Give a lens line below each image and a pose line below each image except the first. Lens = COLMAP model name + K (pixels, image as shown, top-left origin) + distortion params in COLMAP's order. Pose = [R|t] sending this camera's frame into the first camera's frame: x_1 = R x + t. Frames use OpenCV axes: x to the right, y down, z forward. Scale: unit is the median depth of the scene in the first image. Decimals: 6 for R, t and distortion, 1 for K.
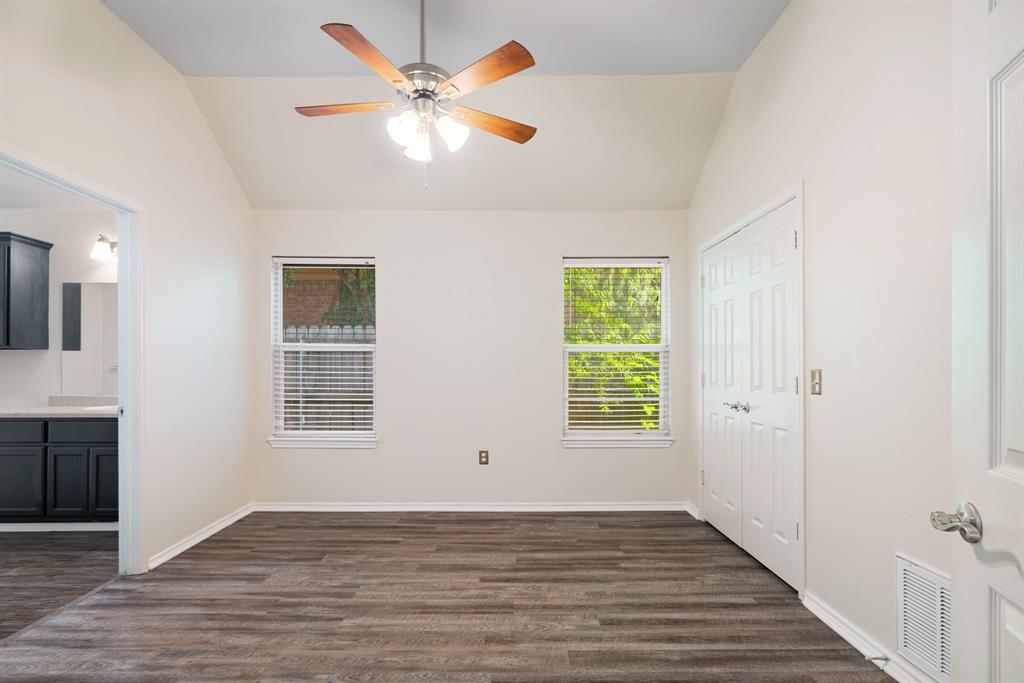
lens RADIAL K [[469.2, 0, 497.8], [0, 469.2, 367.4], [0, 0, 1]] dist [-0.001323, 0.002213]
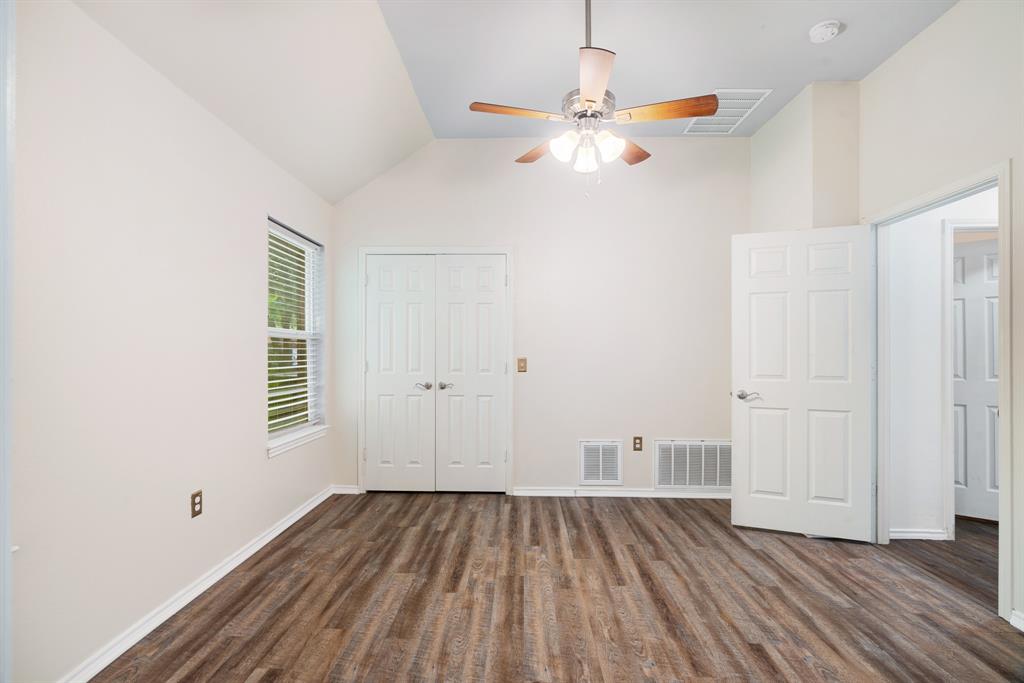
lens RADIAL K [[469.2, 0, 510.8], [0, 469.2, 348.9], [0, 0, 1]] dist [-0.001323, 0.002213]
pose [[0.003881, 0.023410, 0.999718, -0.897471], [-0.004592, 0.999716, -0.023392, 0.009595], [-0.999982, -0.004500, 0.003987, 0.843303]]
